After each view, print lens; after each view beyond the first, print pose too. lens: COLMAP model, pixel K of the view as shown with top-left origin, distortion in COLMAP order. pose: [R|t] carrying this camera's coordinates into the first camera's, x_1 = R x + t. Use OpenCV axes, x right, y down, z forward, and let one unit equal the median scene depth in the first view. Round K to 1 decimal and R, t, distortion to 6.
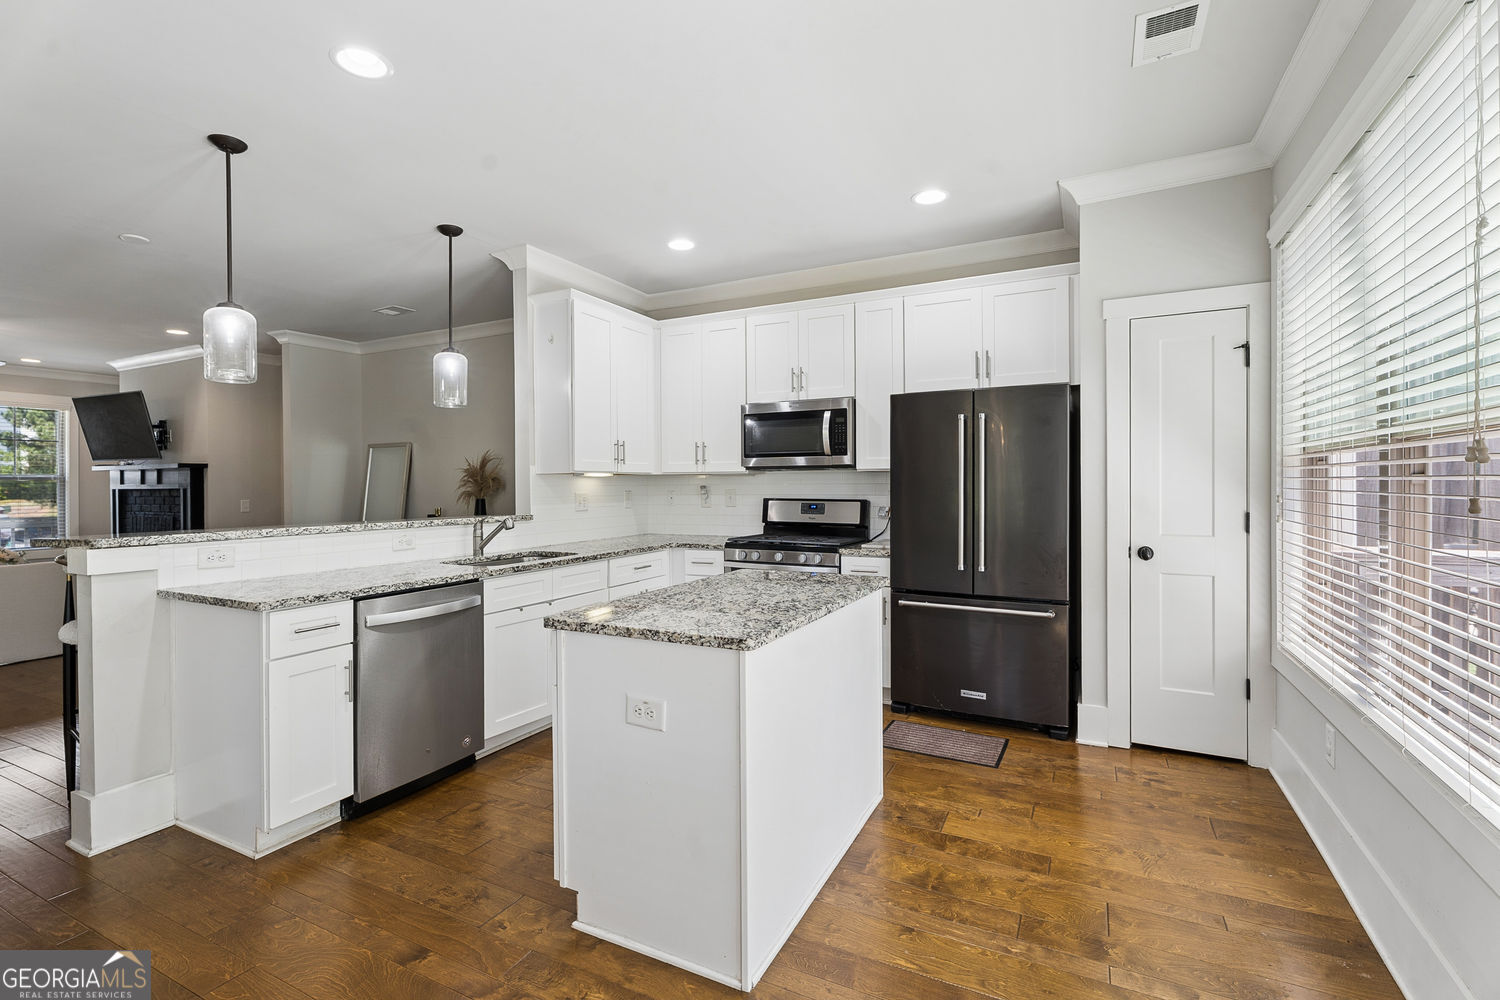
lens RADIAL K [[680.9, 0, 747.2], [0, 680.9, 480.6], [0, 0, 1]] dist [0.001509, -0.001671]
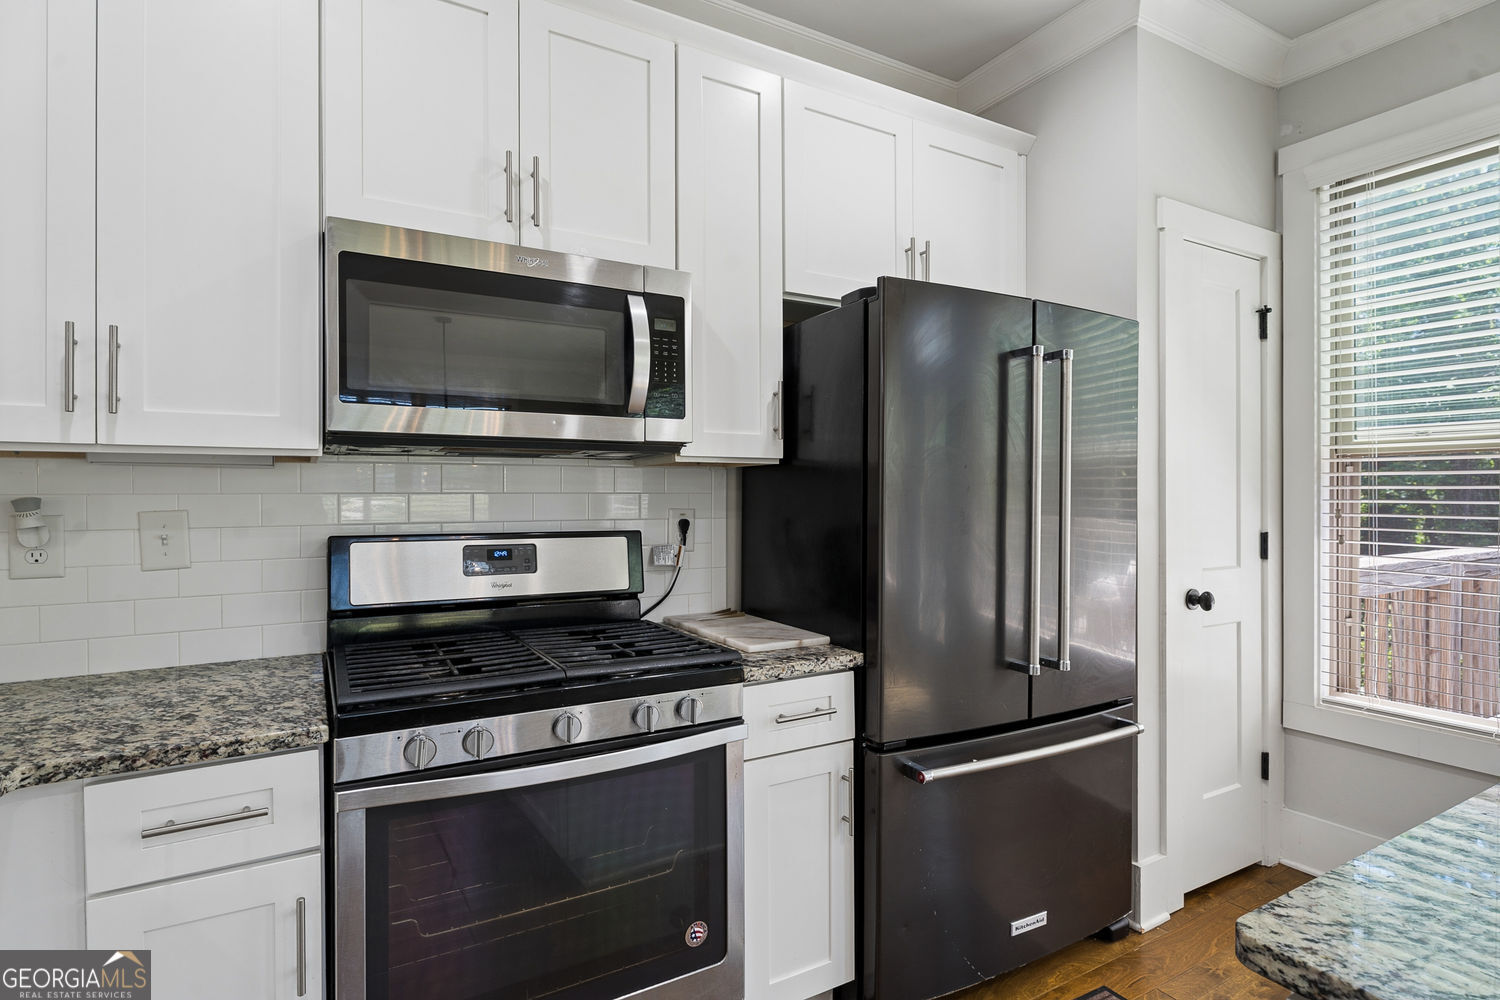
lens RADIAL K [[734.6, 0, 741.5], [0, 734.6, 497.2], [0, 0, 1]] dist [-0.001516, 0.000775]
pose [[0.547837, 0.000693, 0.836585, -0.193103], [-0.004538, 0.999987, 0.002143, 0.006669], [-0.836573, -0.004971, 0.547834, 0.765208]]
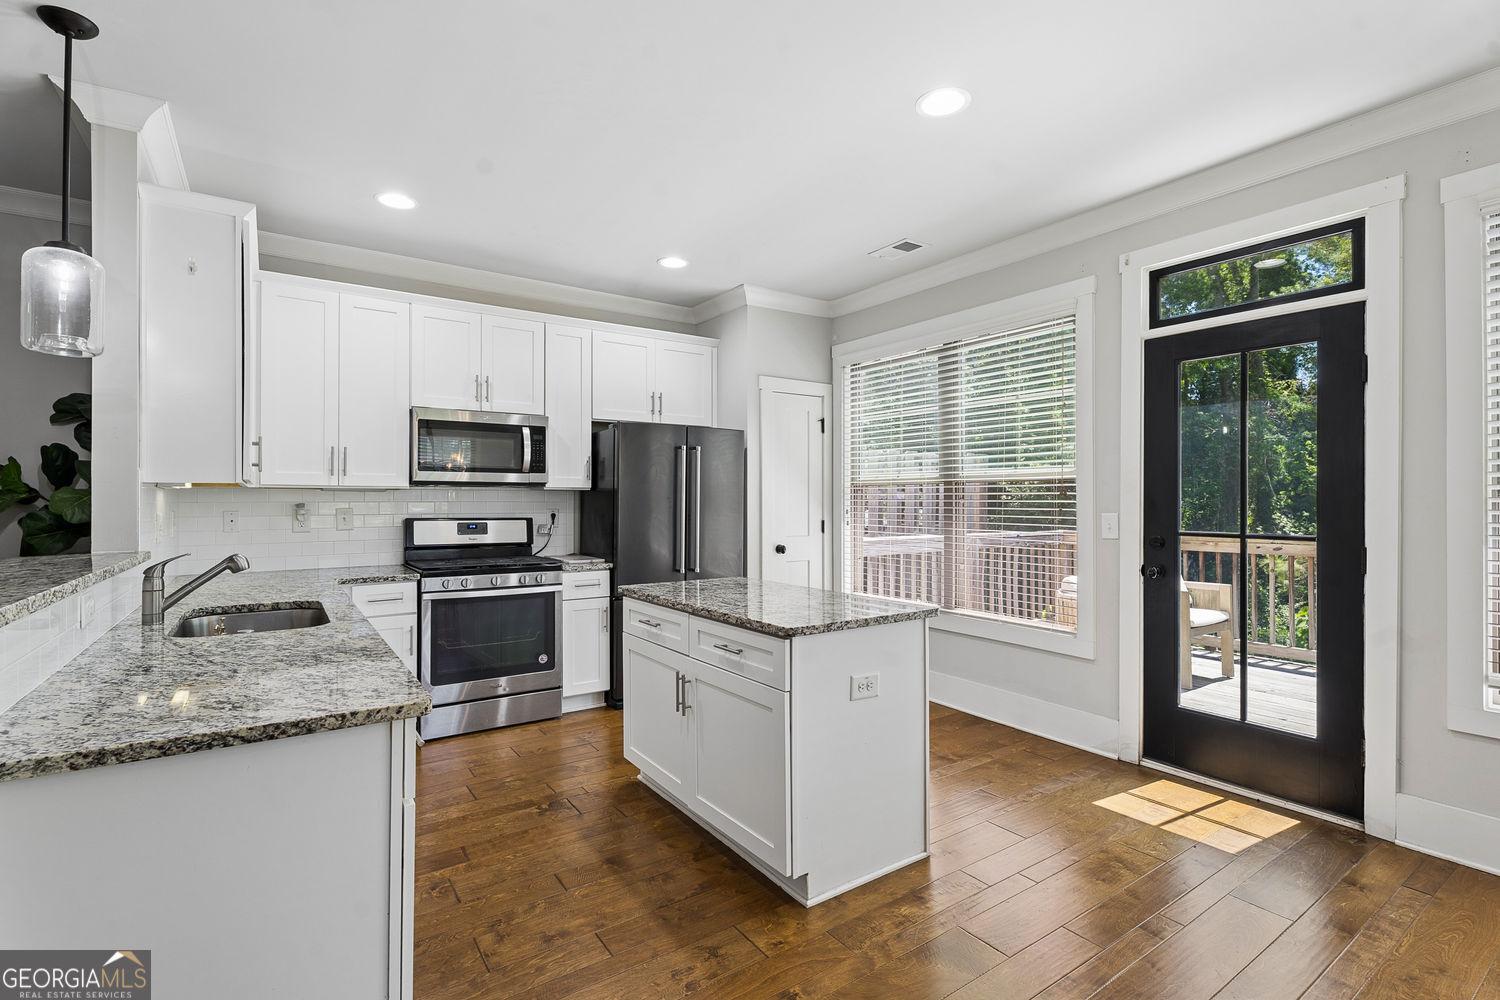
lens RADIAL K [[680.9, 0, 728.6], [0, 680.9, 498.6], [0, 0, 1]] dist [0.001509, -0.001671]
pose [[0.501312, 0.008720, 0.865223, -0.607400], [-0.007451, 0.999956, -0.005761, 0.003789], [-0.865234, -0.003559, 0.501355, 0.268327]]
